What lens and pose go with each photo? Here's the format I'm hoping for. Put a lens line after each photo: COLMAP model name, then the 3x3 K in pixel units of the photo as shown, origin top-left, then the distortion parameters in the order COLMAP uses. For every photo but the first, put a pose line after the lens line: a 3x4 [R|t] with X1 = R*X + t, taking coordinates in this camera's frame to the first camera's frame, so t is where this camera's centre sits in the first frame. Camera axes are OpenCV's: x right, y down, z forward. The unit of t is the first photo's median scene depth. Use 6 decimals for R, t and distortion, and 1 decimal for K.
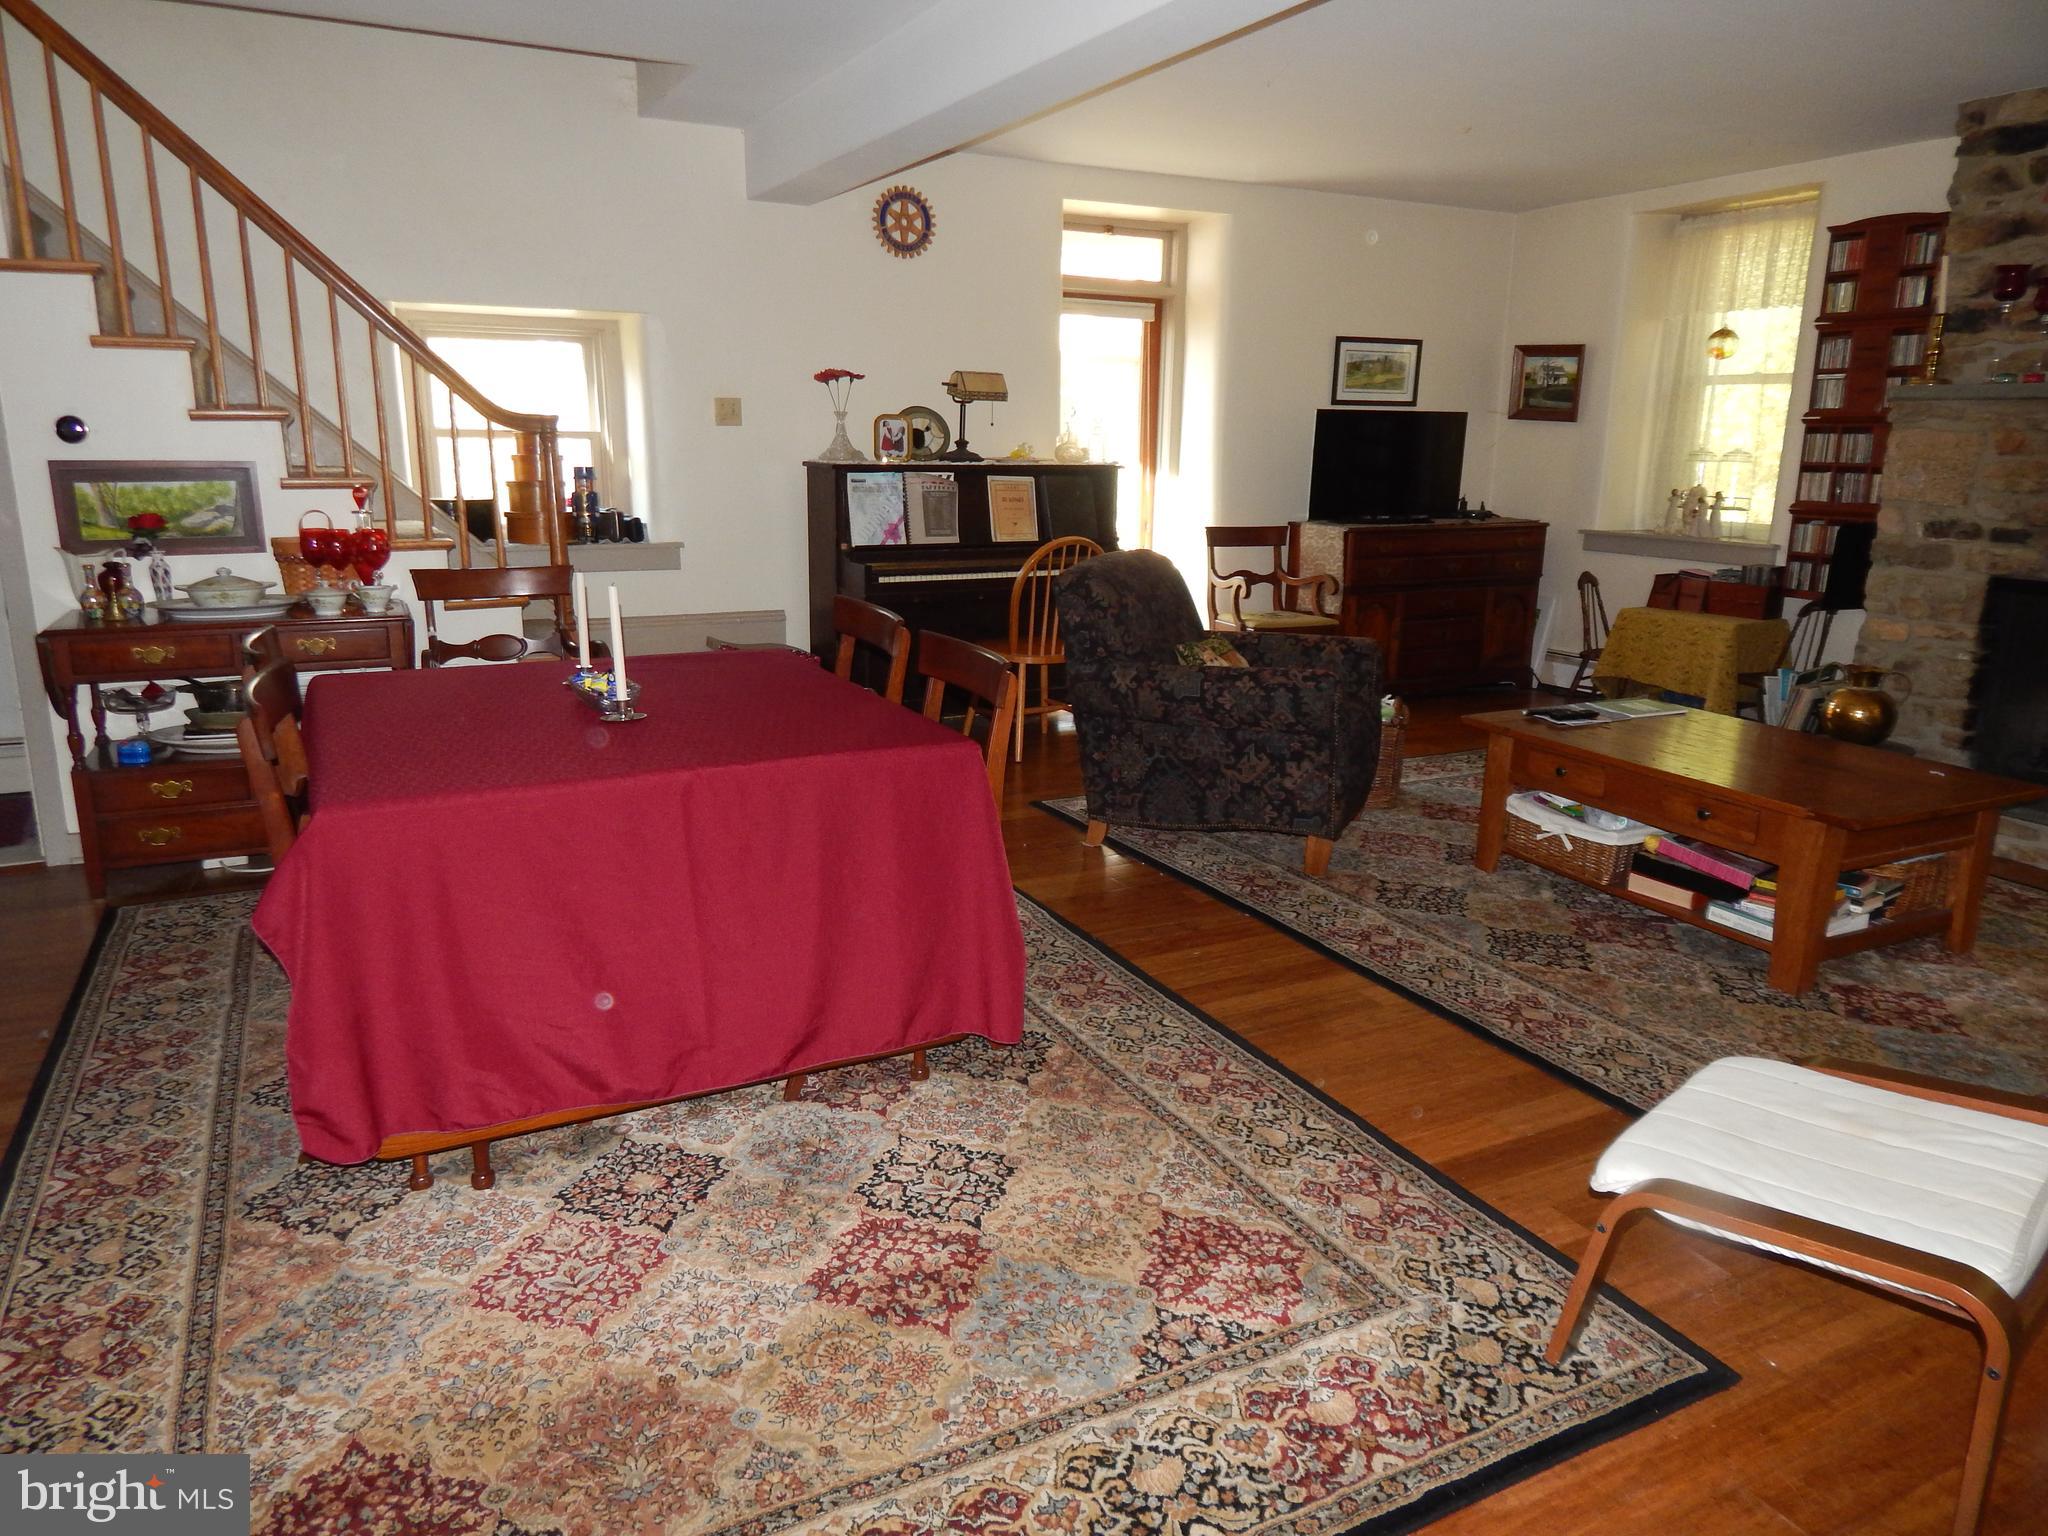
lens RADIAL K [[1361.9, 0, 1024.0], [0, 1361.9, 768.0], [0, 0, 1]] dist [0.003382, -0.003670]
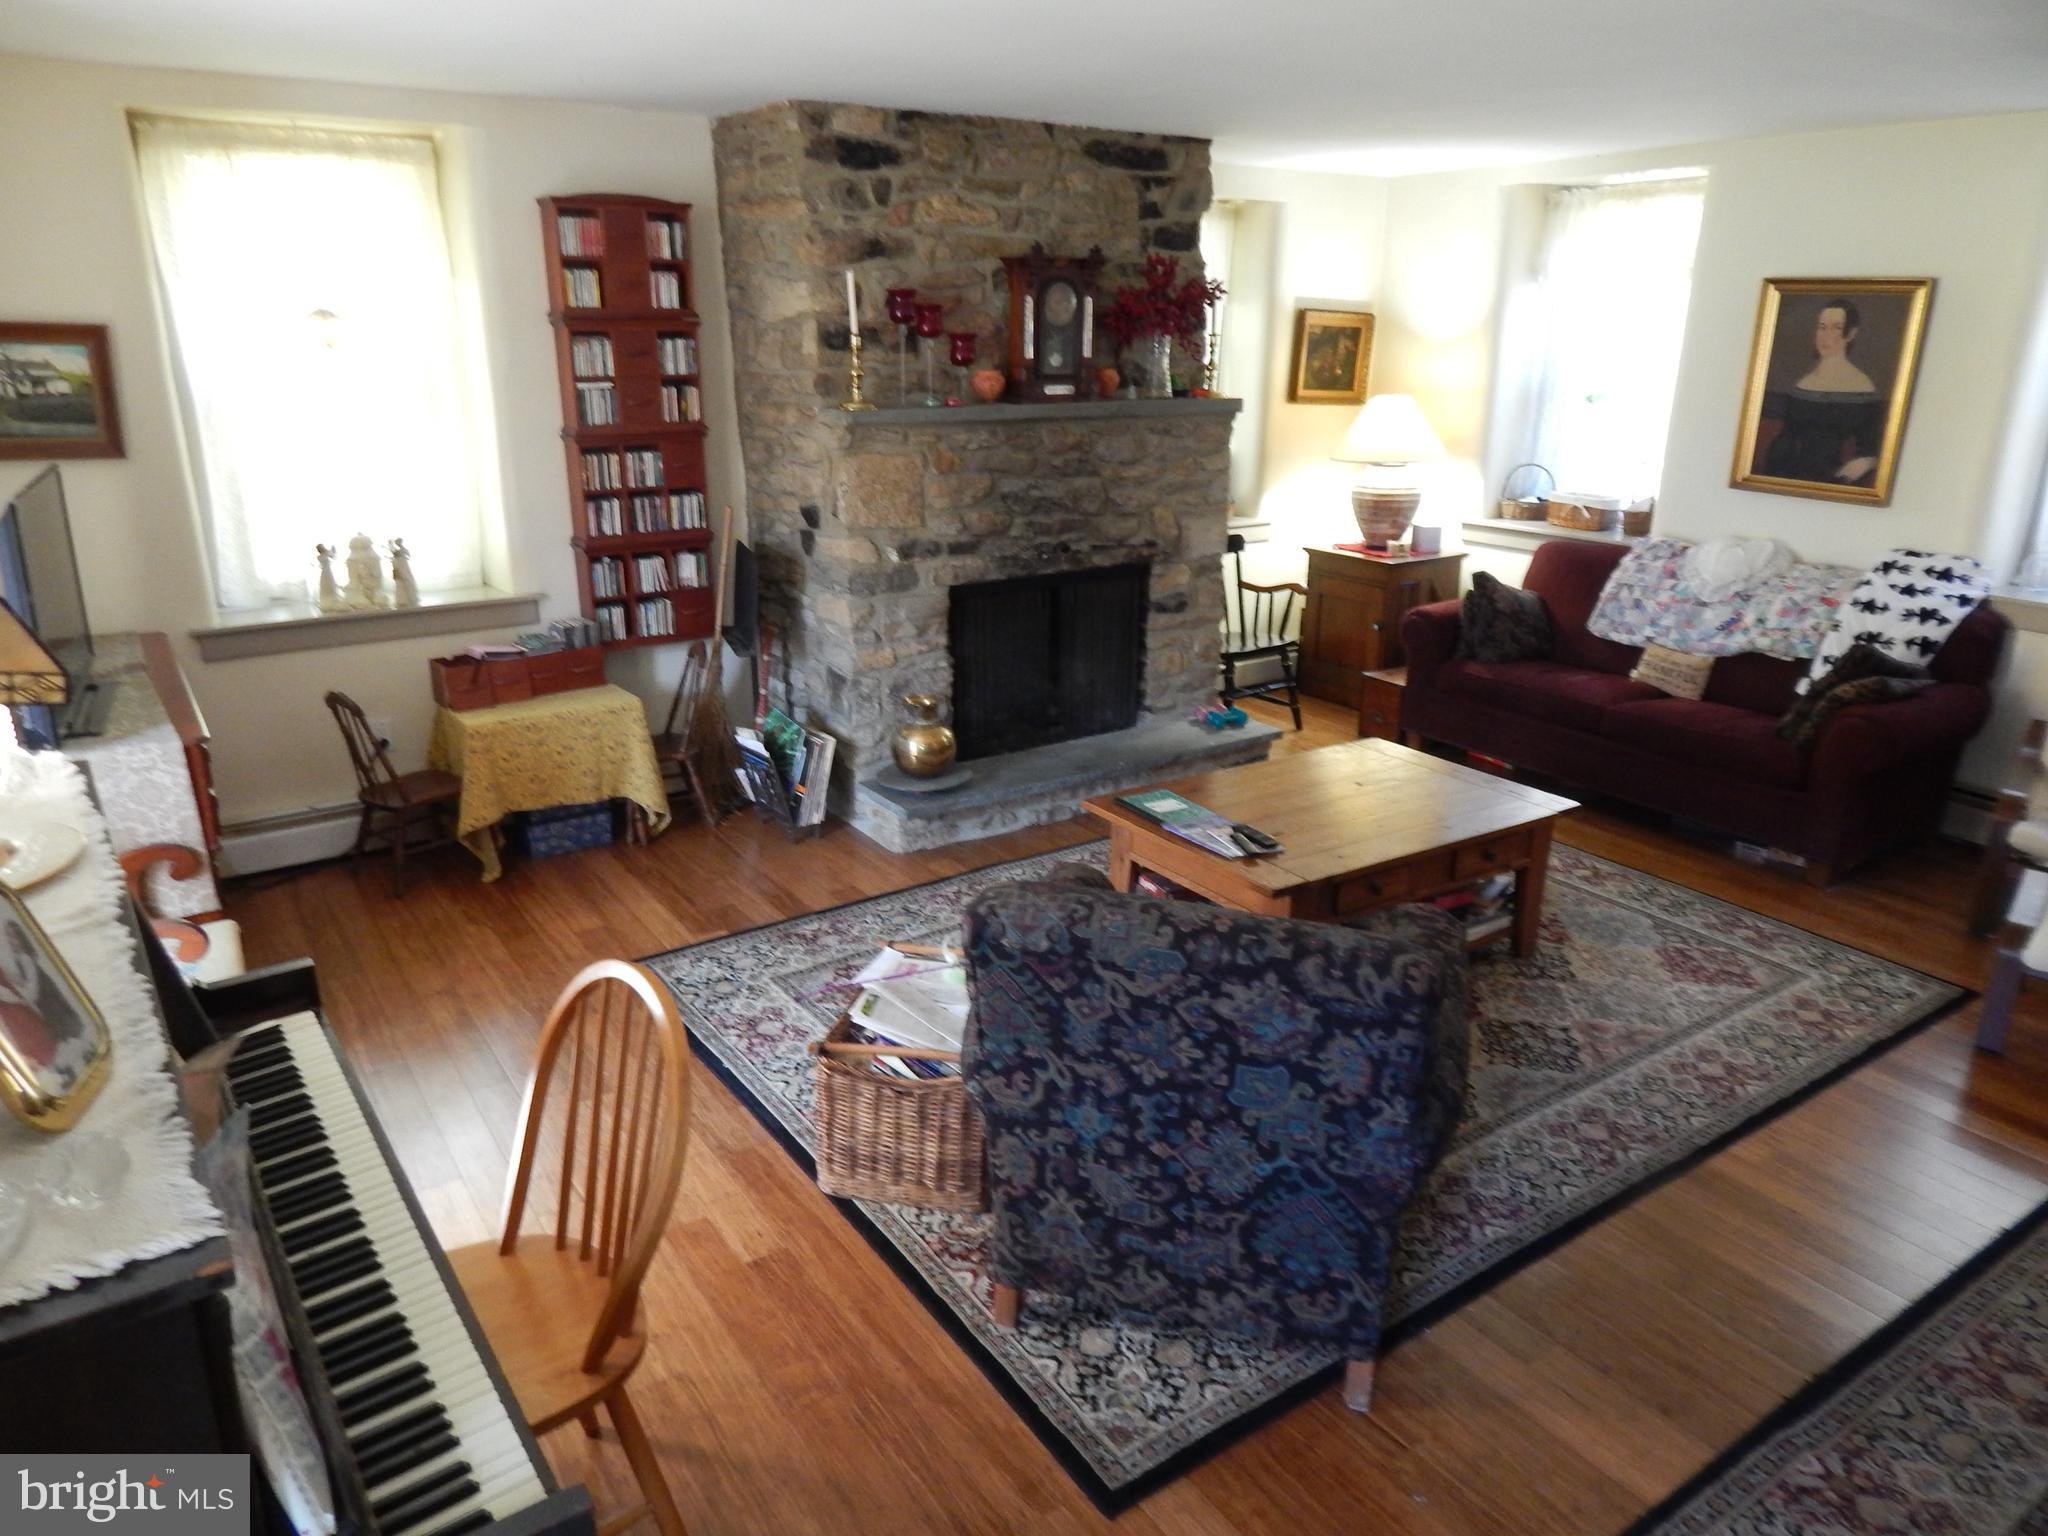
lens RADIAL K [[1343.3, 0, 1024.0], [0, 1343.3, 768.0], [0, 0, 1]] dist [-0.004407, -0.003943]
pose [[-0.122934, -0.326479, 0.937176, -0.327472], [0.229846, 0.909296, 0.346917, -0.363932], [-0.965432, 0.258054, -0.036744, 1.022921]]
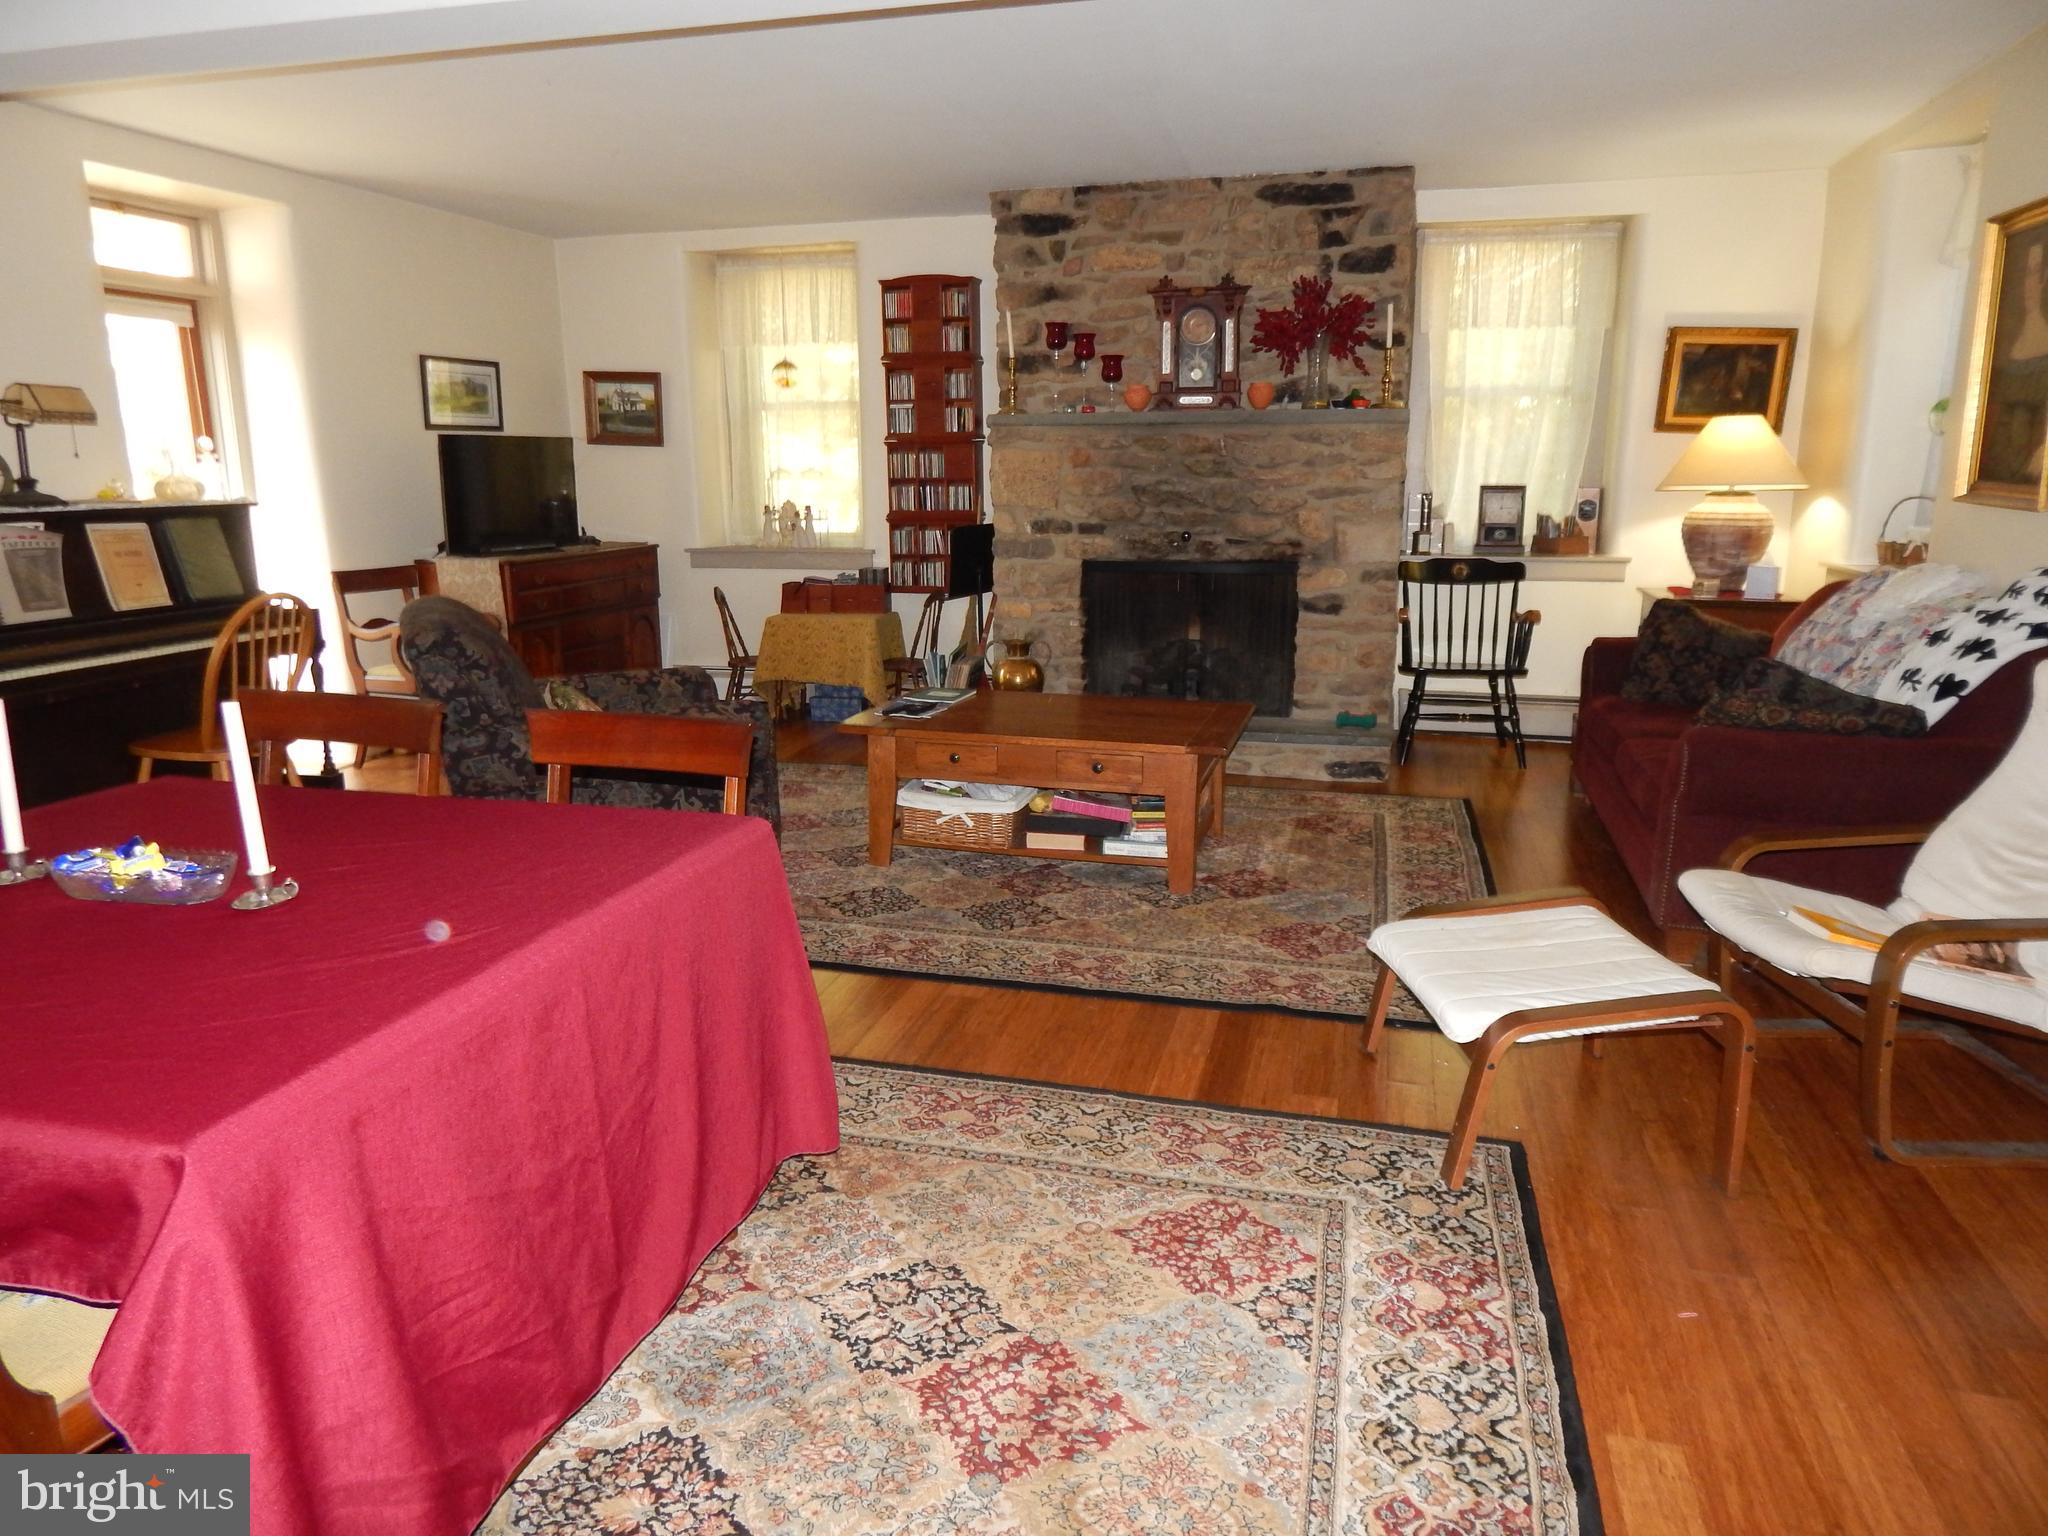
lens RADIAL K [[1352.3, 0, 1024.0], [0, 1352.3, 768.0], [0, 0, 1]] dist [0.005562, -0.011896]
pose [[0.669803, -0.180009, 0.720390, -0.297894], [0.192154, 0.979143, 0.066006, -0.042327], [-0.717246, 0.094215, 0.690422, 0.166469]]
